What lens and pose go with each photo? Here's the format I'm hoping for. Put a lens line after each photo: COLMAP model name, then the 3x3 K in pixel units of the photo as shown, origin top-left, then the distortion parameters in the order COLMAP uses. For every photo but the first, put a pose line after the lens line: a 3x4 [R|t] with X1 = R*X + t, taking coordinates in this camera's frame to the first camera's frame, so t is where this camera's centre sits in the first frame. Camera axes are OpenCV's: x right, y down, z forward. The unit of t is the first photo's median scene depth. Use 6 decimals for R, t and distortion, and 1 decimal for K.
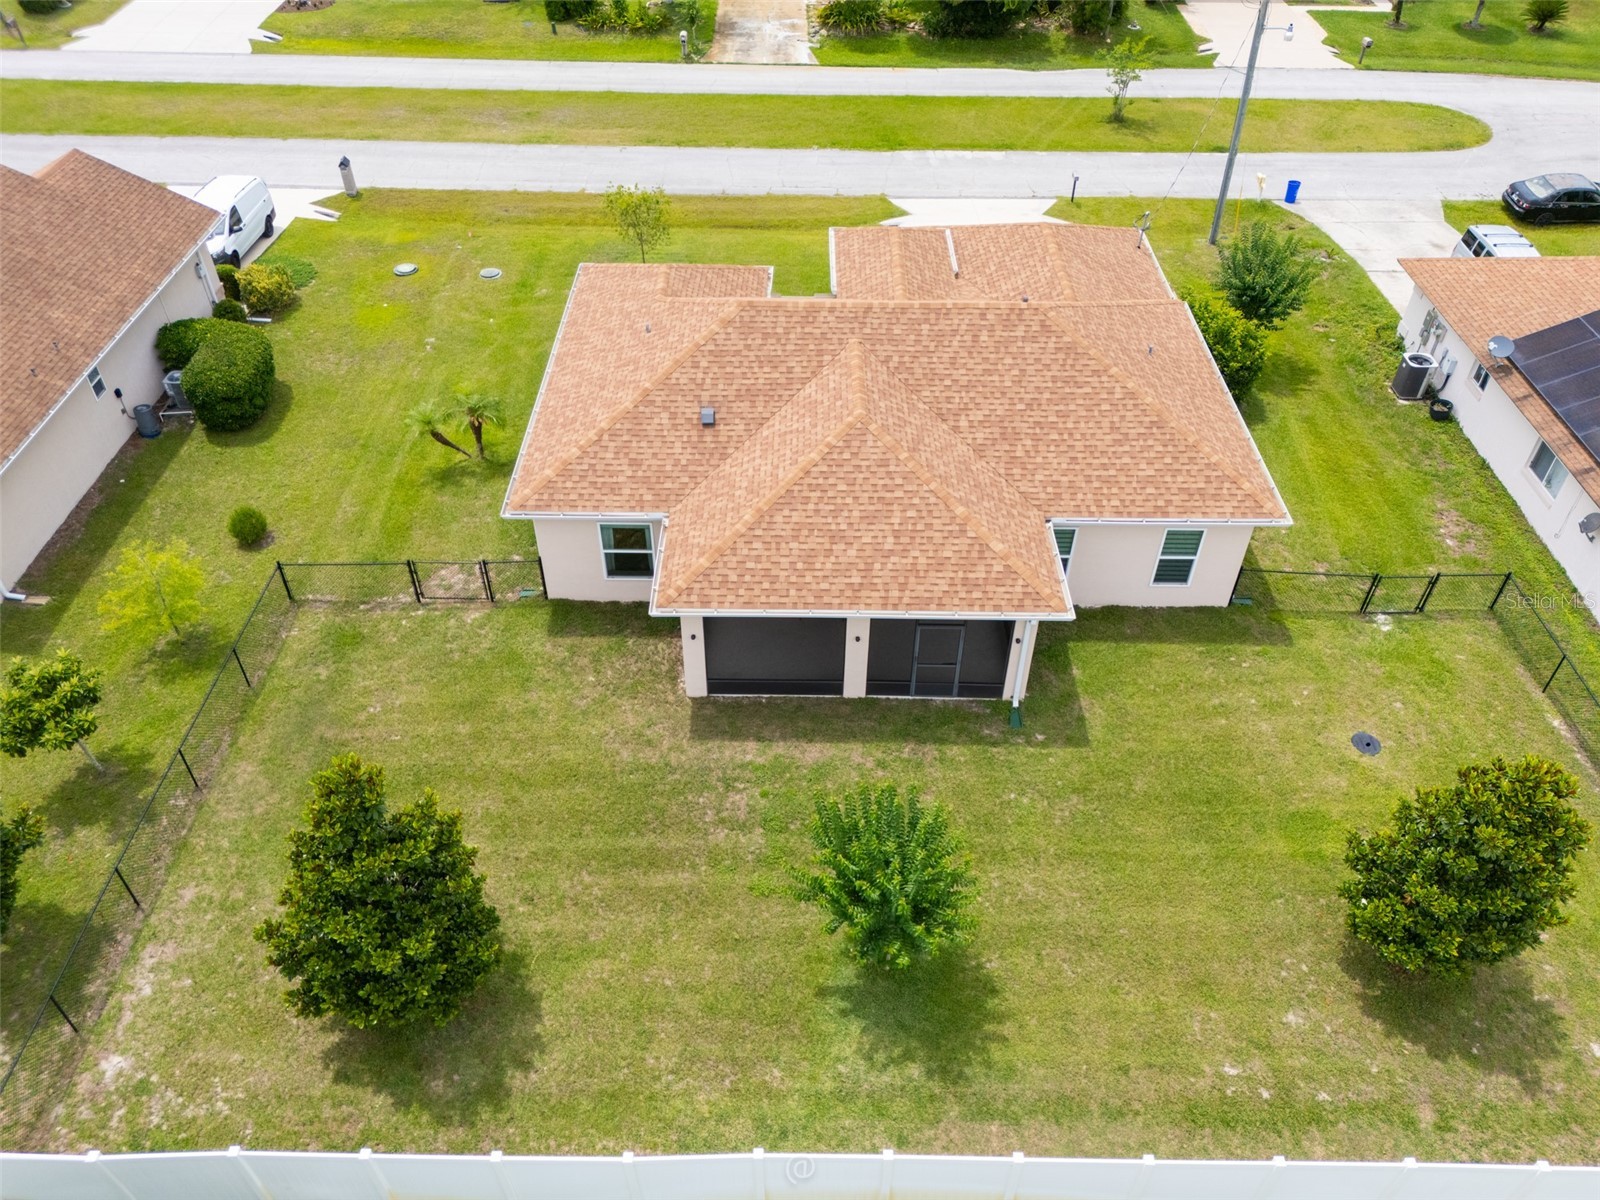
lens RADIAL K [[1175.1, 0, 802.6], [0, 1175.1, 605.8], [0, 0, 1]] dist [0.066428, -0.068052]
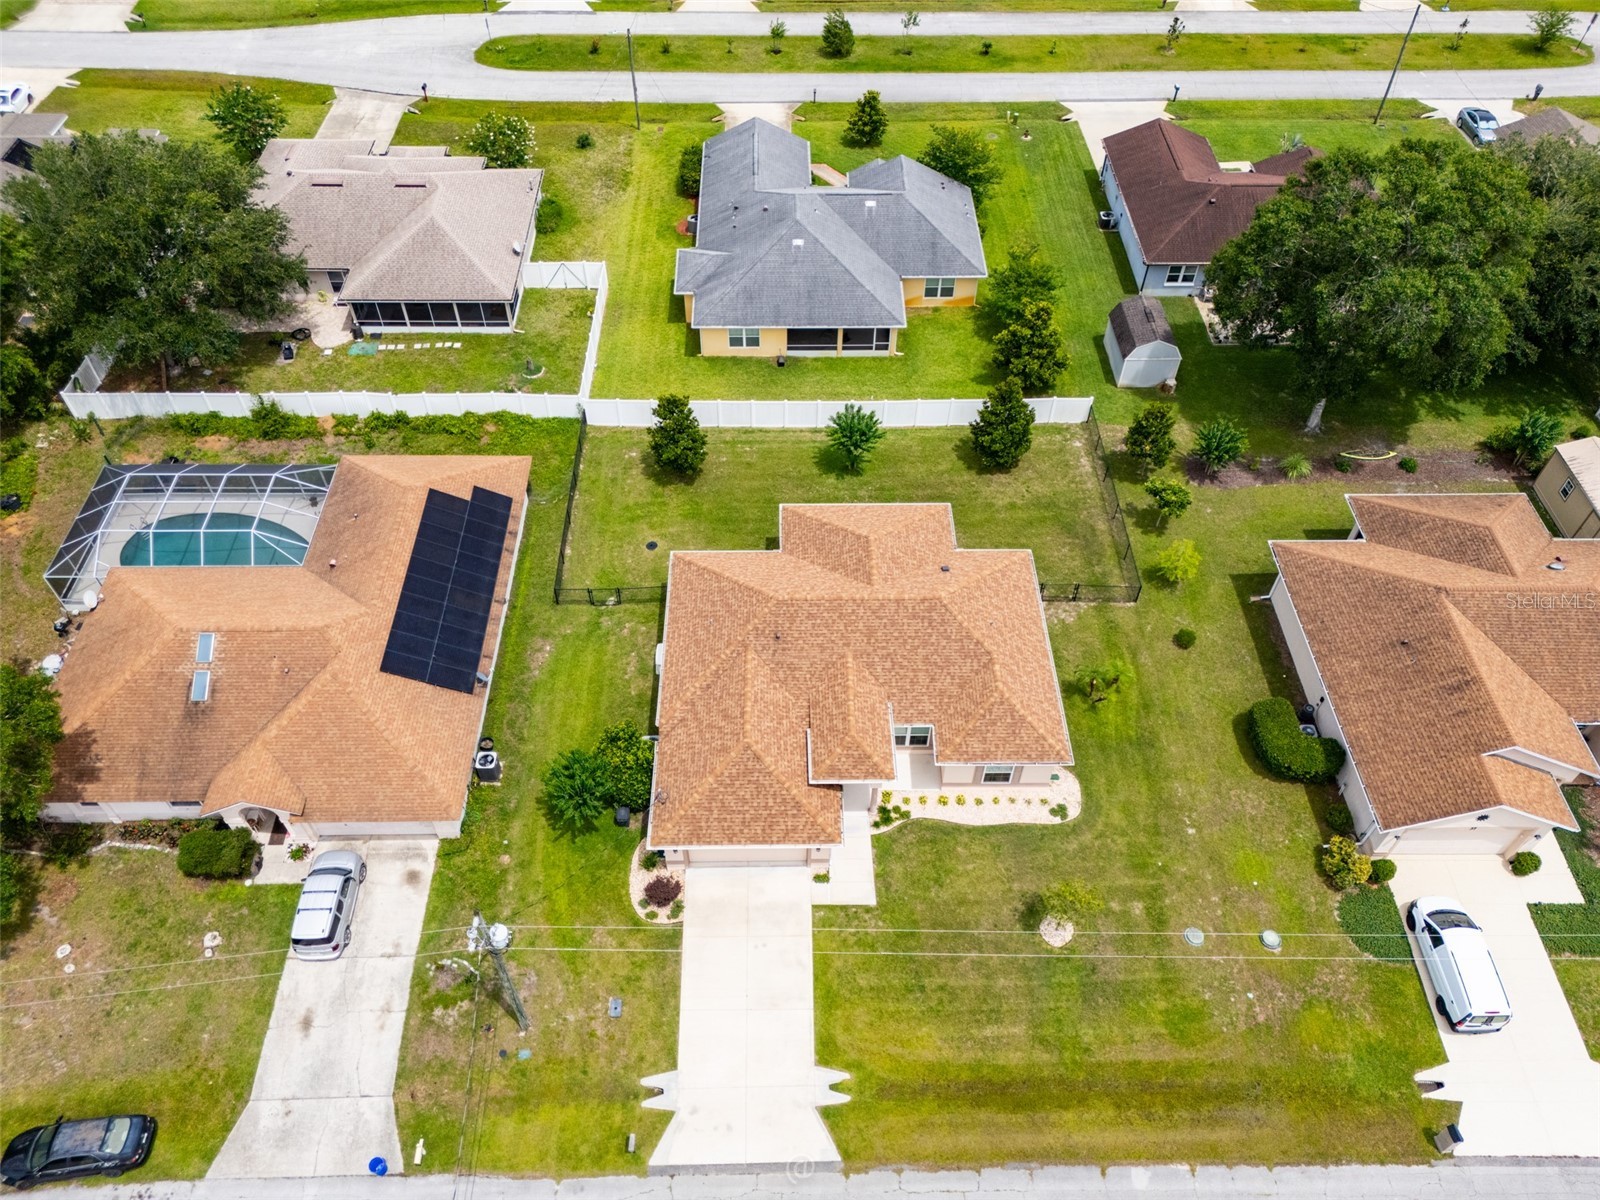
lens RADIAL K [[1182.7, 0, 795.7], [0, 1182.7, 596.3], [0, 0, 1]] dist [0.088843, -0.098697]
pose [[-0.999691, 0.002030, -0.024774, 0.239489], [-0.024798, -0.012910, 0.999609, -2.303914], [0.001709, 0.999915, 0.012956, 1.071657]]
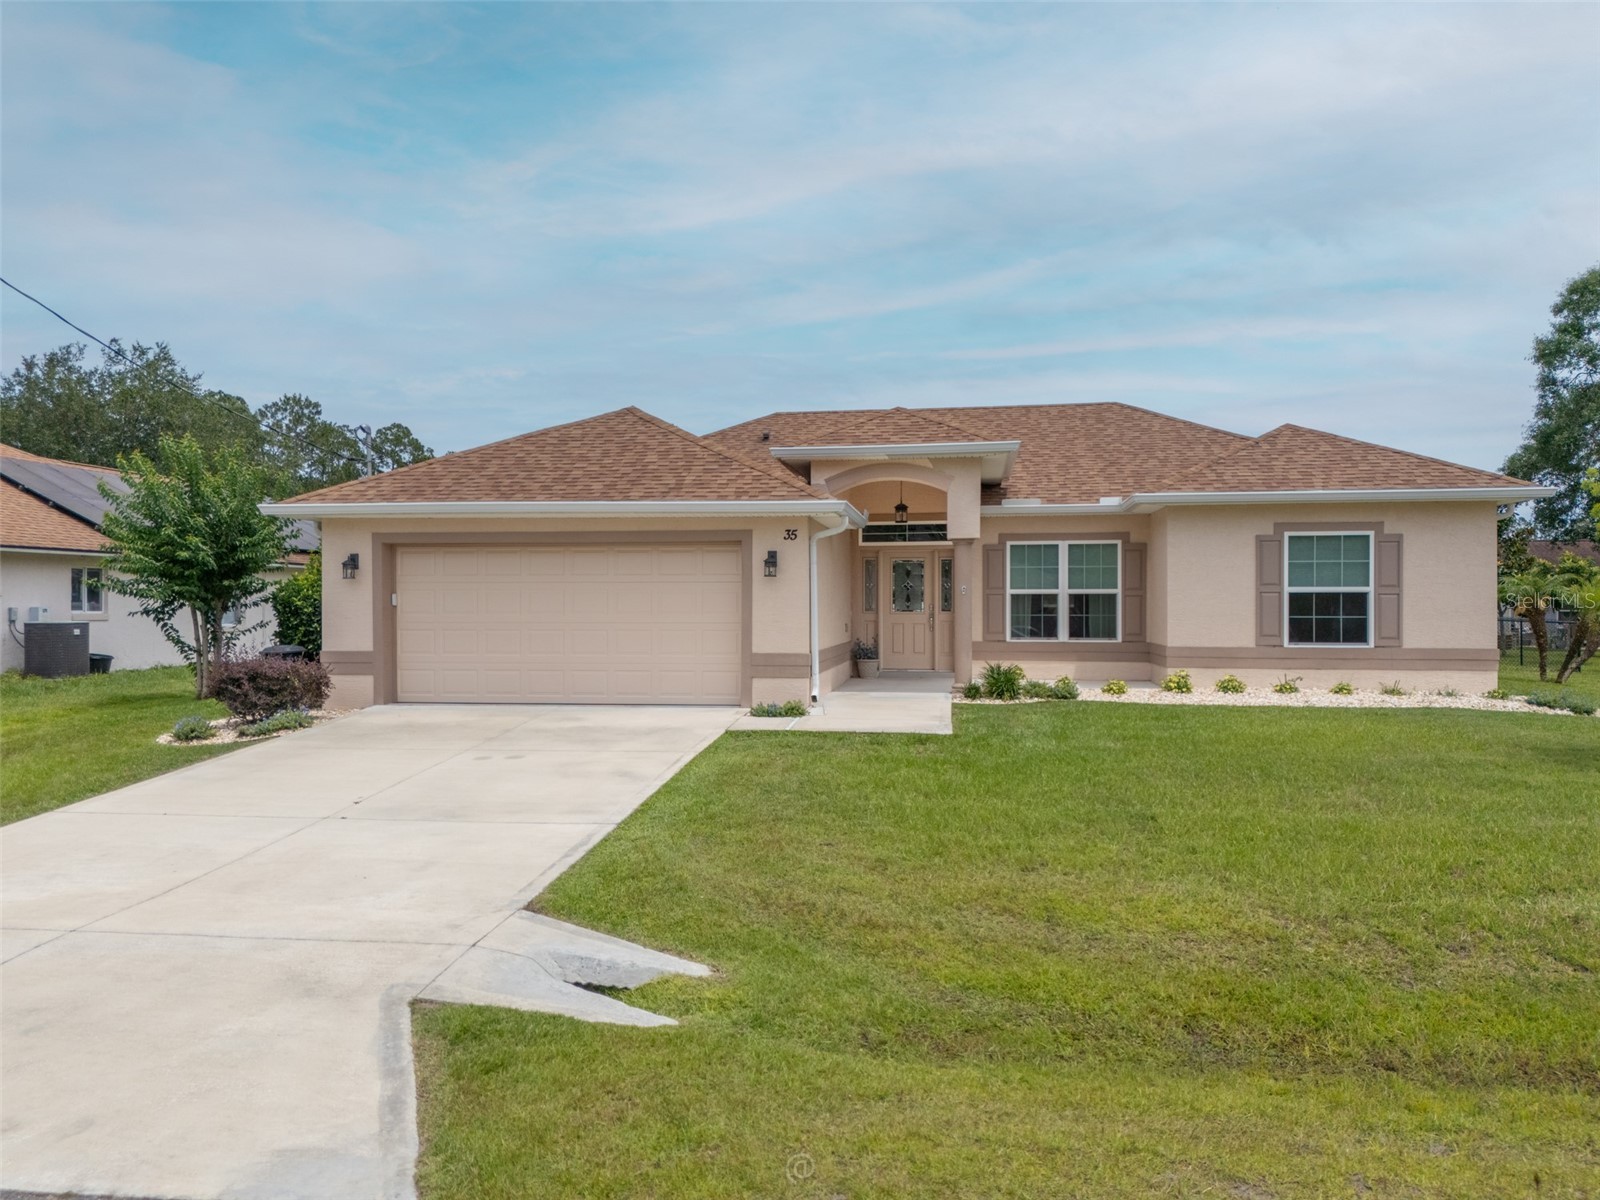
lens RADIAL K [[1172.5, 0, 796.4], [0, 1172.5, 606.0], [0, 0, 1]] dist [0.083098, -0.092034]
pose [[-0.989593, -0.011371, 0.143442, 0.060528], [0.088008, 0.740839, 0.665892, -0.819086], [-0.113839, 0.671586, -0.732129, 1.937219]]
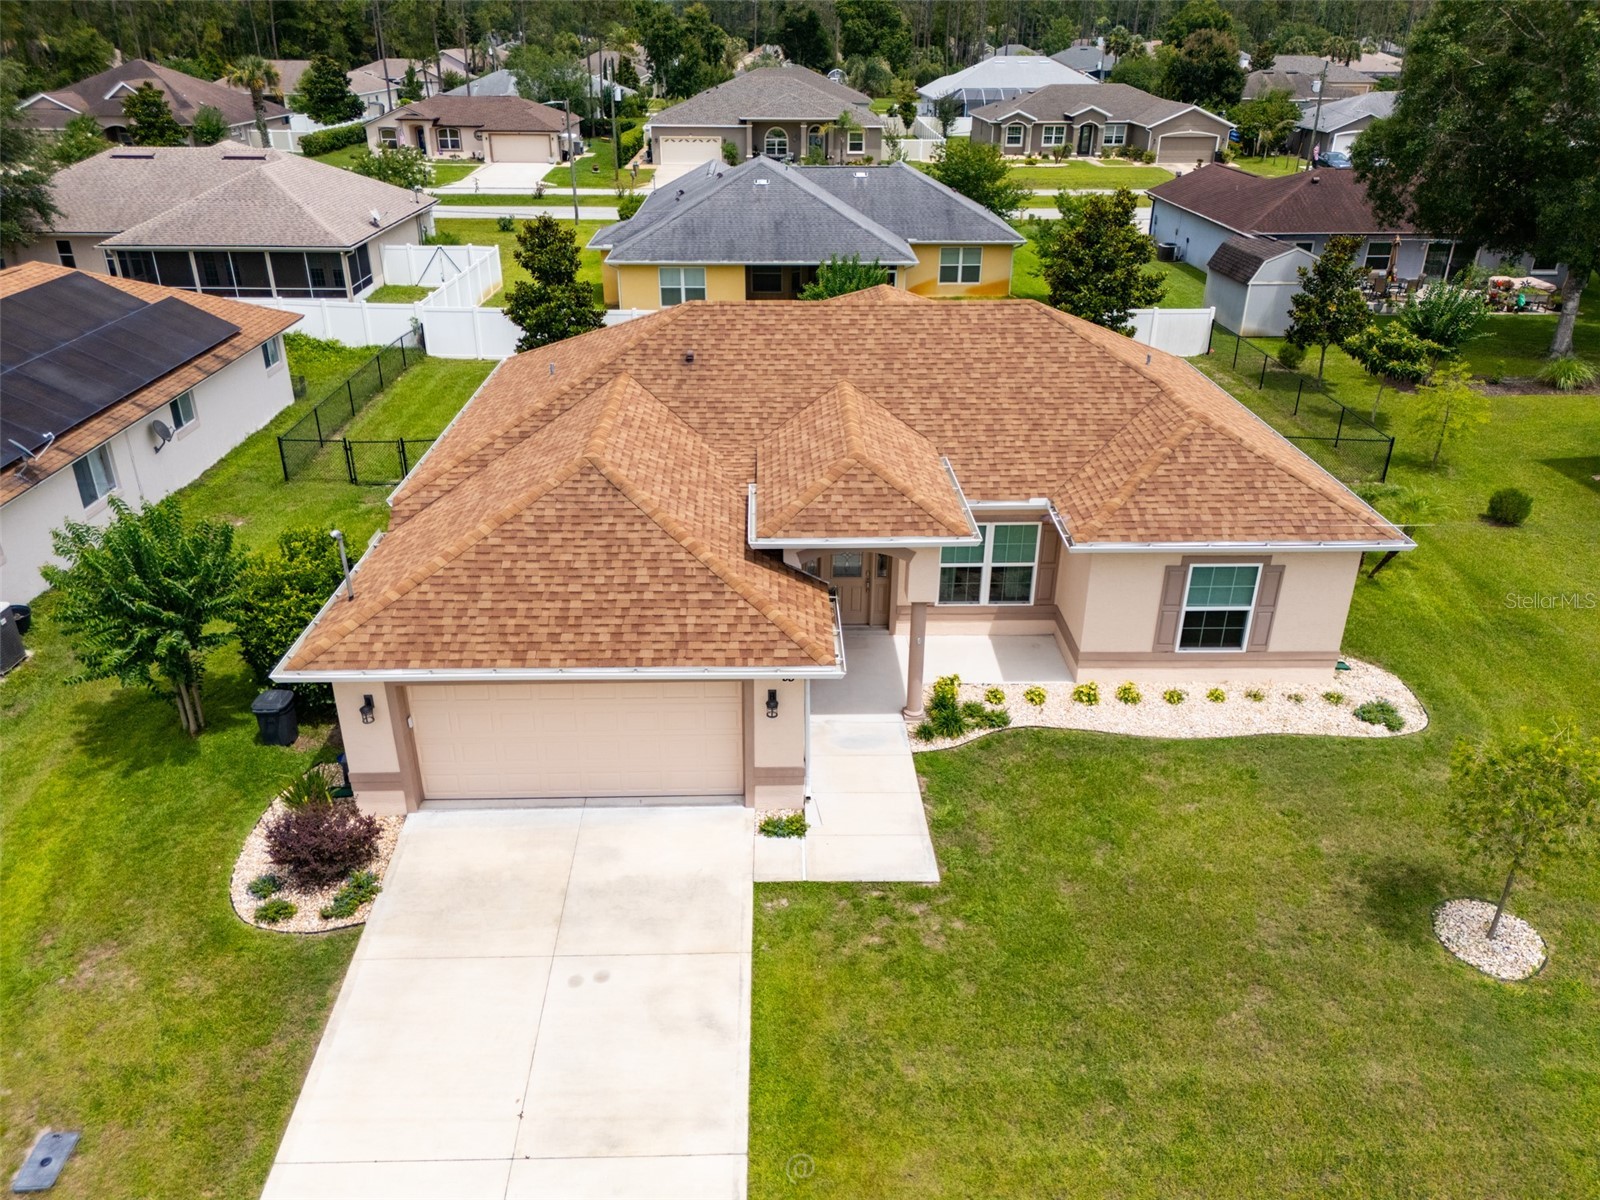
lens RADIAL K [[1172.5, 0, 796.4], [0, 1172.5, 606.0], [0, 0, 1]] dist [0.083098, -0.092034]
pose [[-0.999514, -0.002196, -0.031081, 0.165445], [-0.029642, 0.374363, 0.926808, -1.077958], [0.009601, 0.927280, -0.374246, 1.687851]]
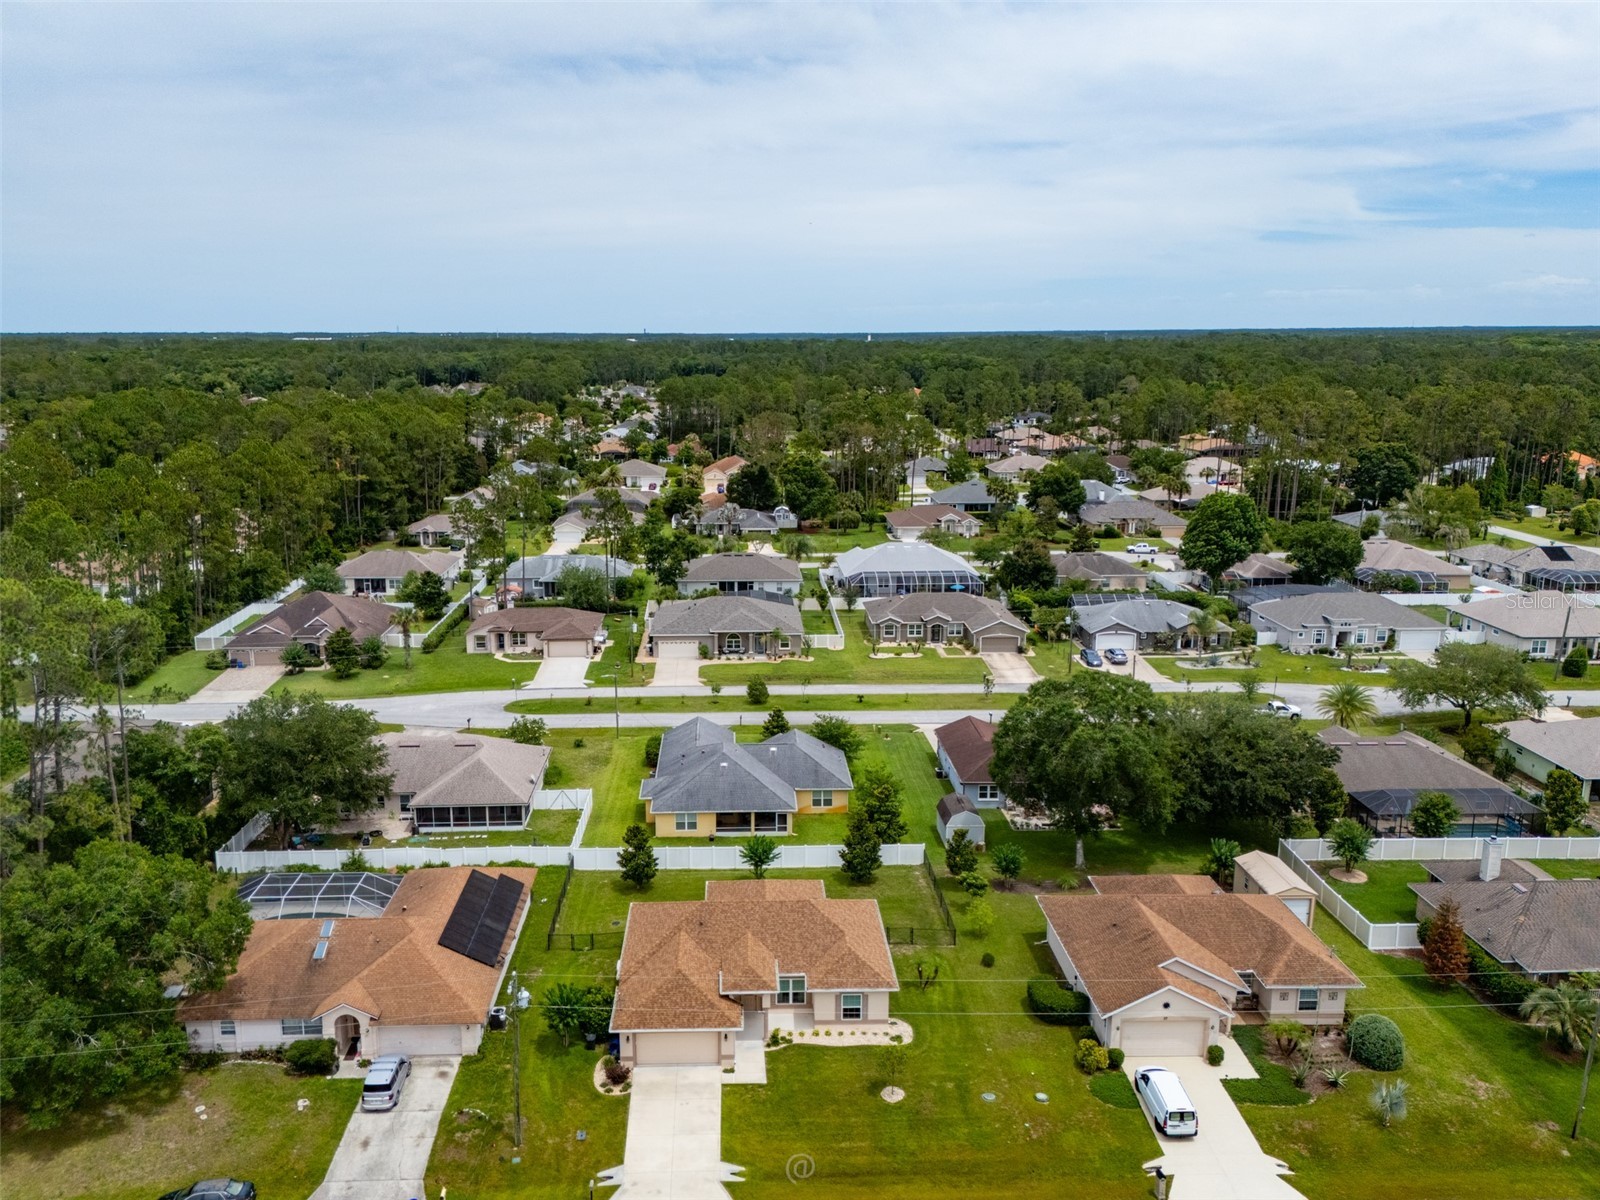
lens RADIAL K [[1240.1, 0, 755.5], [0, 1240.1, 600.4], [0, 0, 1]] dist [0.101538, -0.138803]
pose [[-0.999641, -0.001118, -0.026762, 0.168635], [-0.022332, 0.586441, 0.809684, -3.364784], [0.014789, 0.809991, -0.586256, 2.367004]]
